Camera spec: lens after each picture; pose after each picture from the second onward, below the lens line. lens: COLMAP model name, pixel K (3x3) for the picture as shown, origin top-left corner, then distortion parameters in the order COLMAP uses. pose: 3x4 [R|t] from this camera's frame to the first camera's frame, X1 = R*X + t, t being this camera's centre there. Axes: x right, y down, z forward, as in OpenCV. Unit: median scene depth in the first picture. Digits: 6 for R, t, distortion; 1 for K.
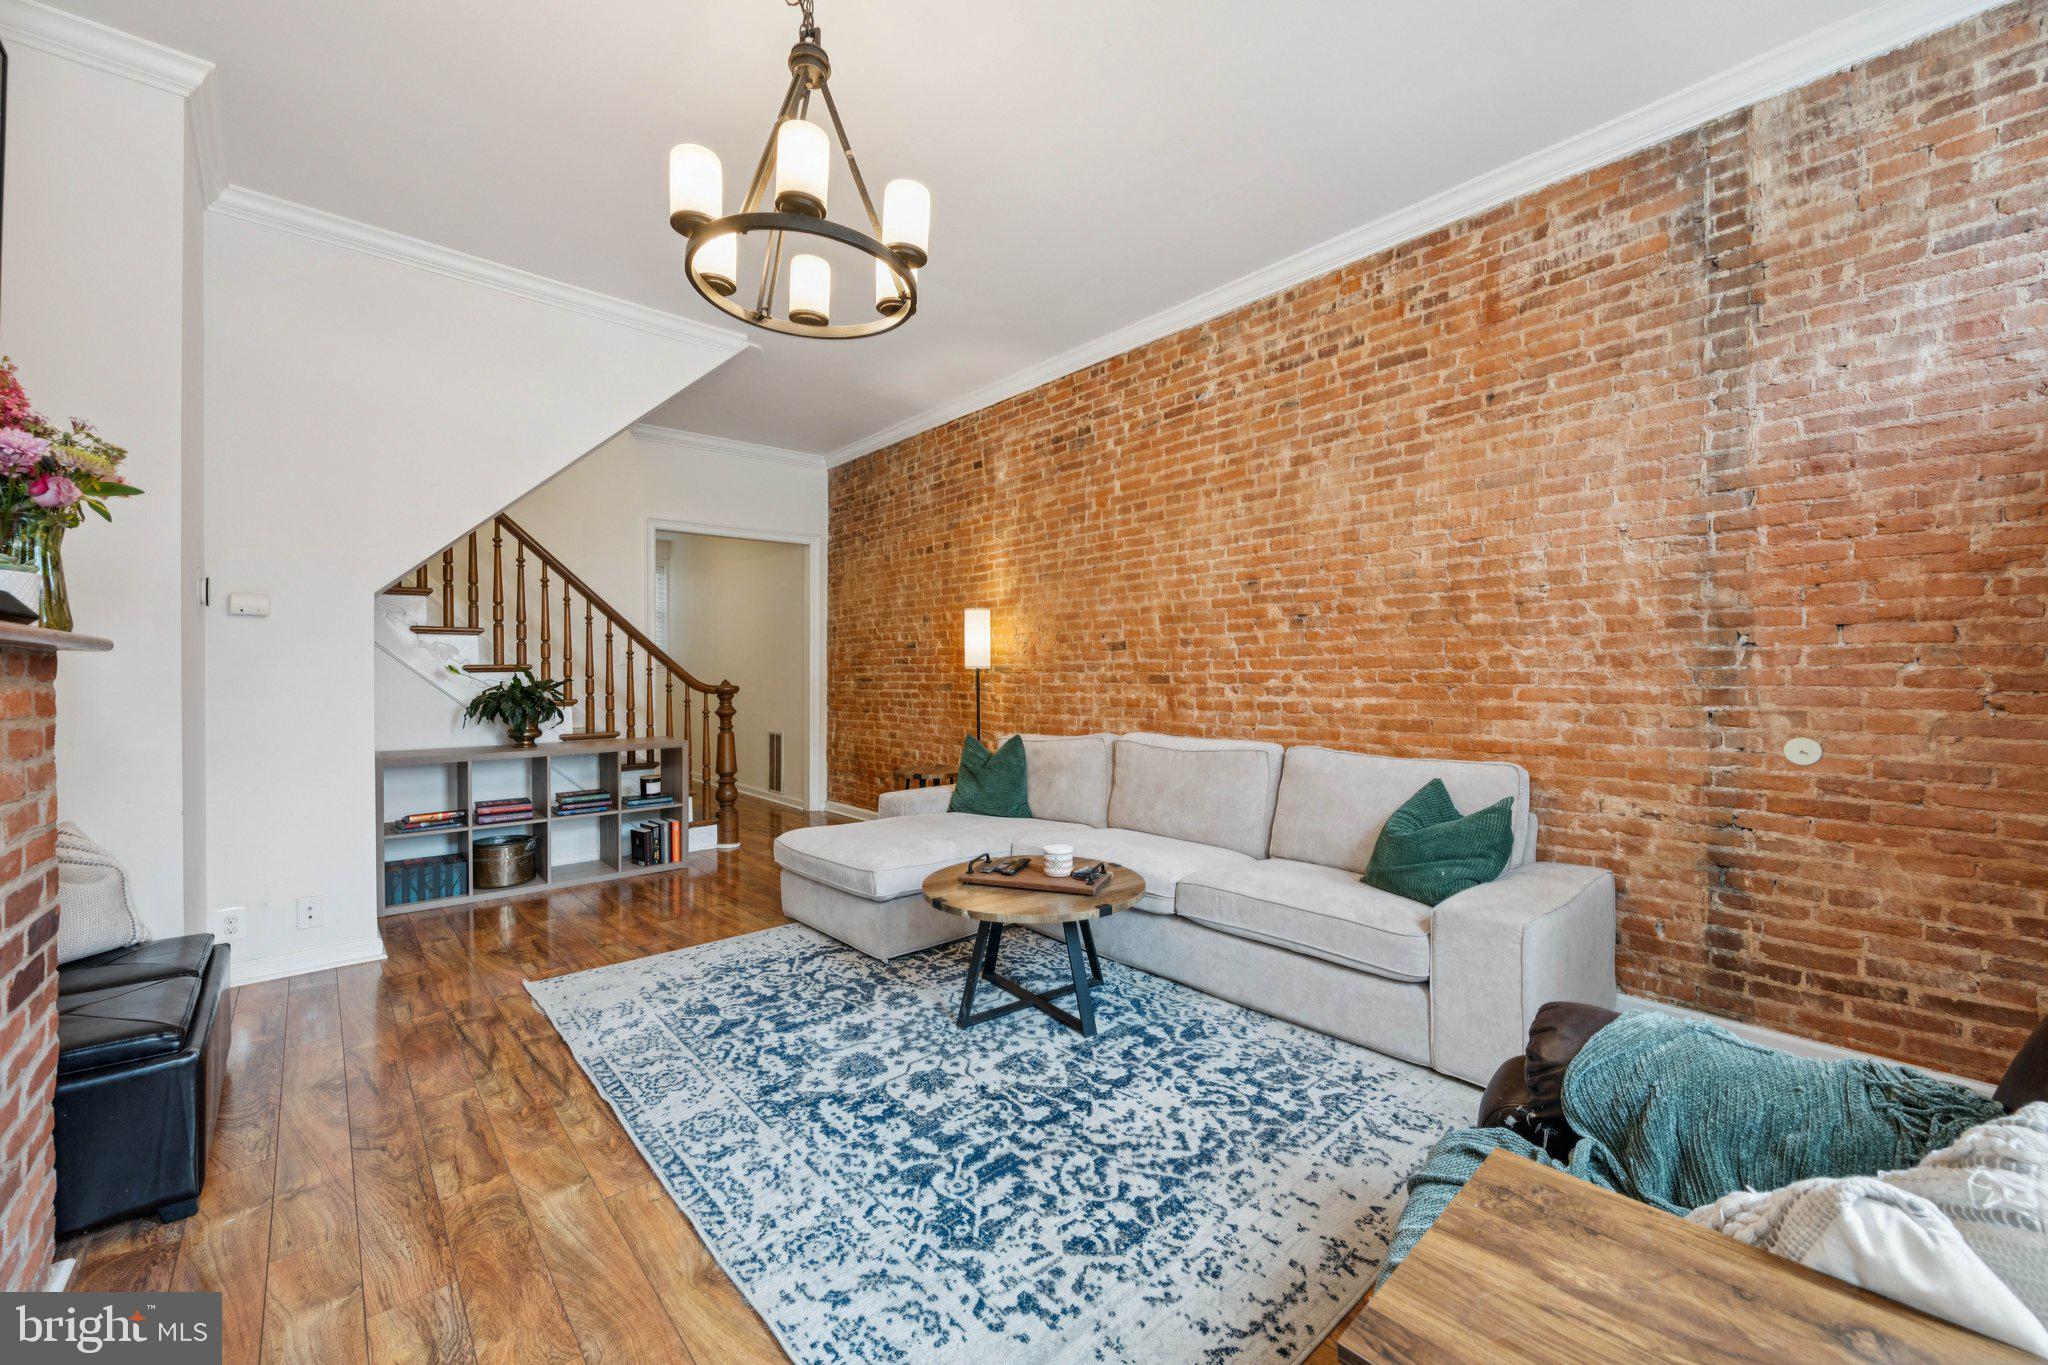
lens RADIAL K [[797.9, 0, 1024.0], [0, 797.9, 682.5], [0, 0, 1]] dist [-0.000347, -0.000213]
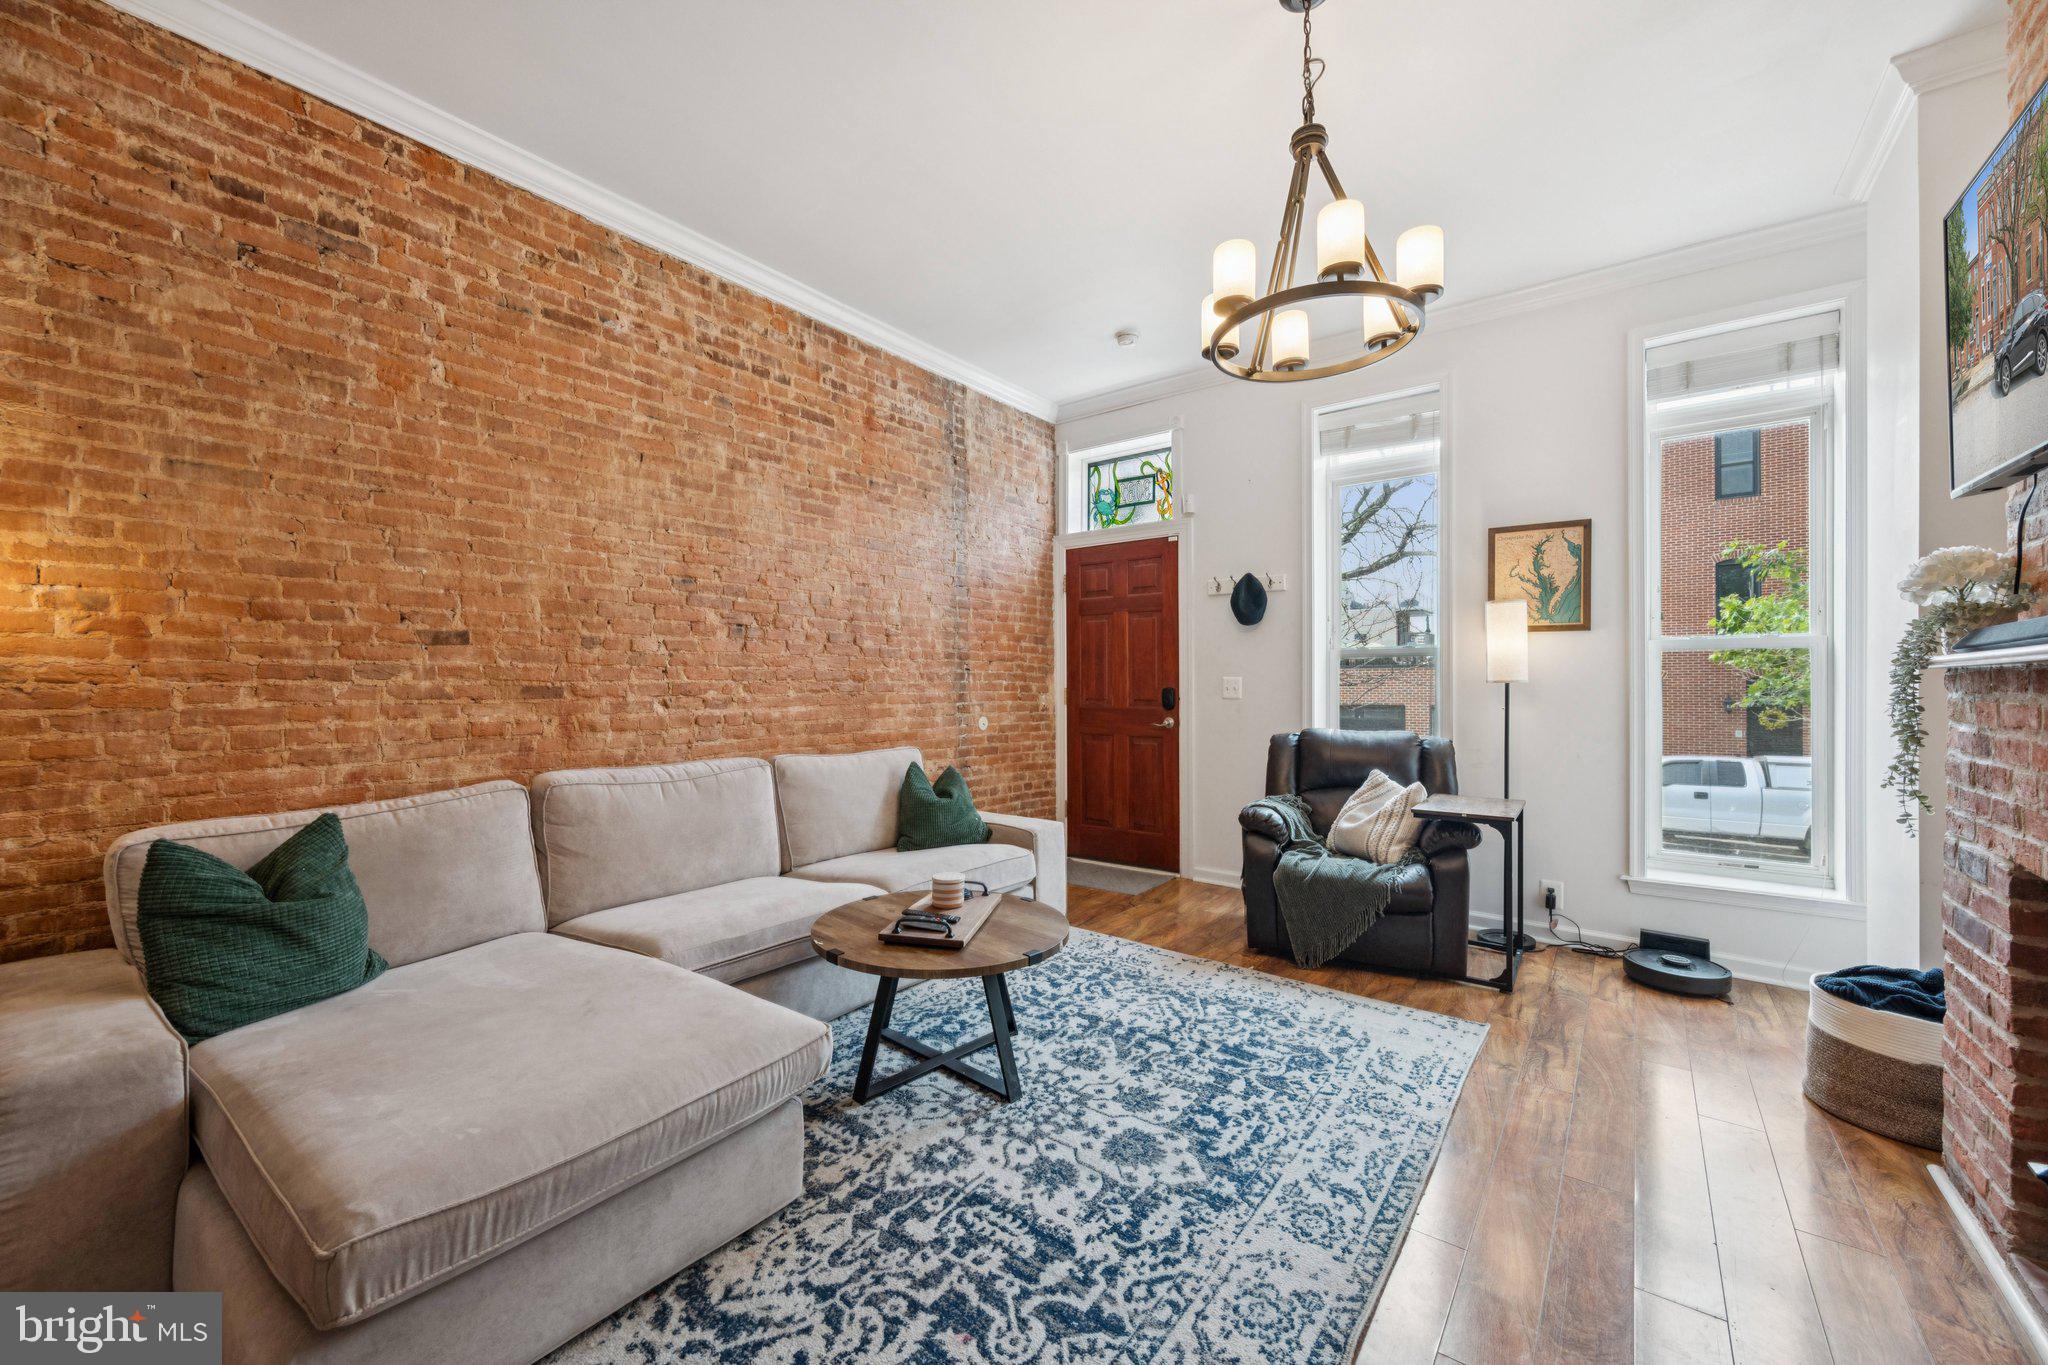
lens RADIAL K [[797.9, 0, 1024.0], [0, 797.9, 682.5], [0, 0, 1]] dist [-0.000347, -0.000213]
pose [[-0.187615, 0.002202, 0.982240, -0.967849], [0.008346, 0.999965, -0.000648, -0.014531], [-0.982207, 0.008076, -0.187627, 1.205731]]
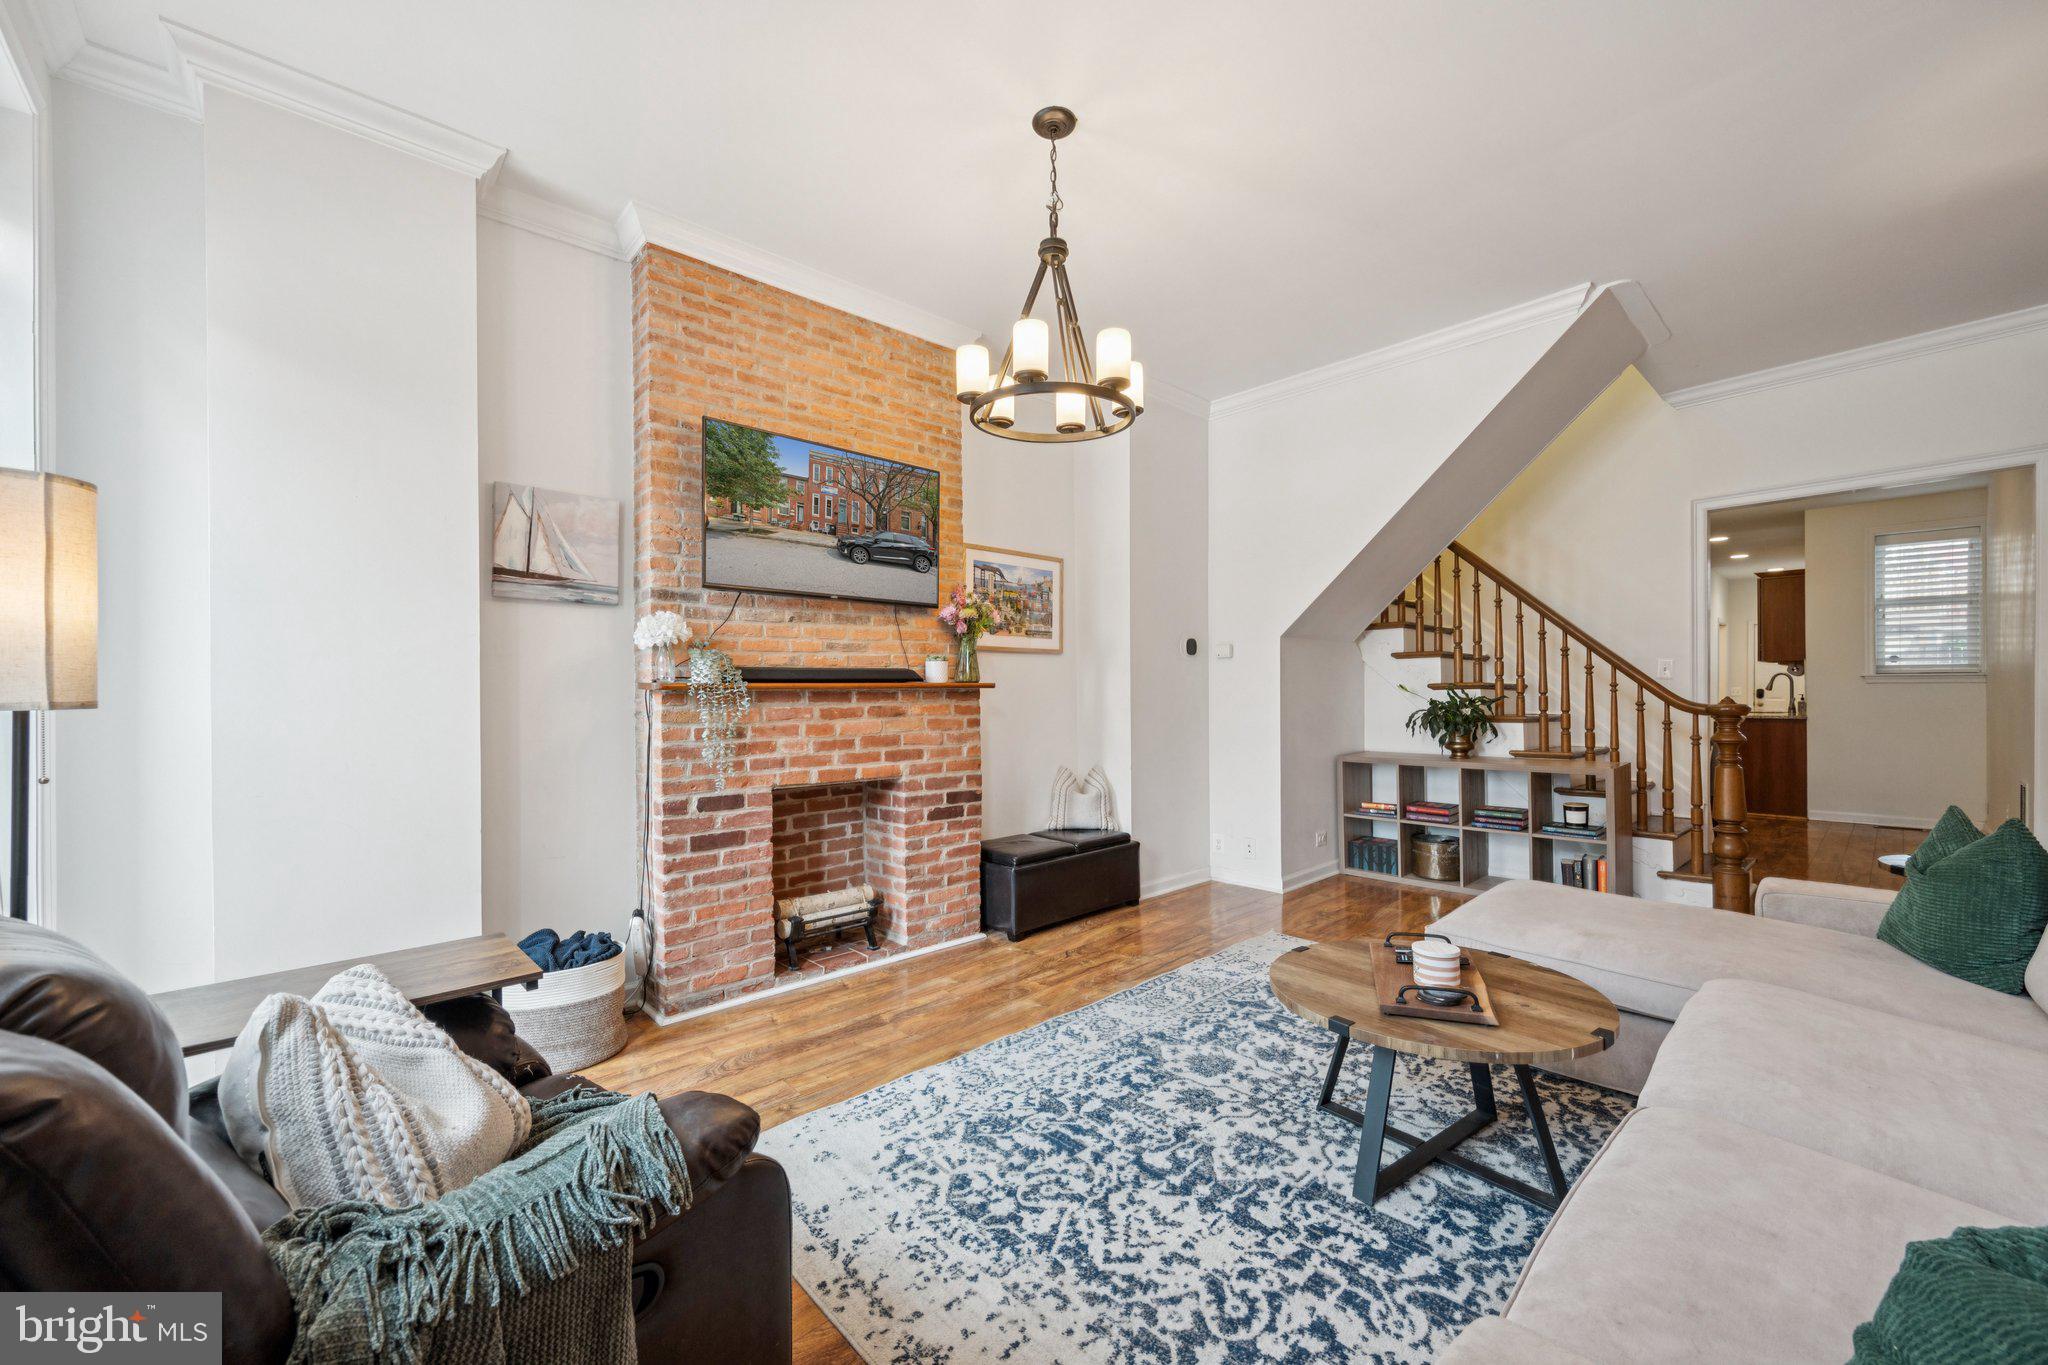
lens RADIAL K [[806.1, 0, 1028.6], [0, 806.1, 688.4], [0, 0, 1]] dist [0.000365, -0.000056]
pose [[0.013386, -0.002896, -0.999906, 0.830618], [-0.000463, 0.999996, -0.002902, -0.019381], [0.999910, 0.000501, 0.013384, 0.704054]]
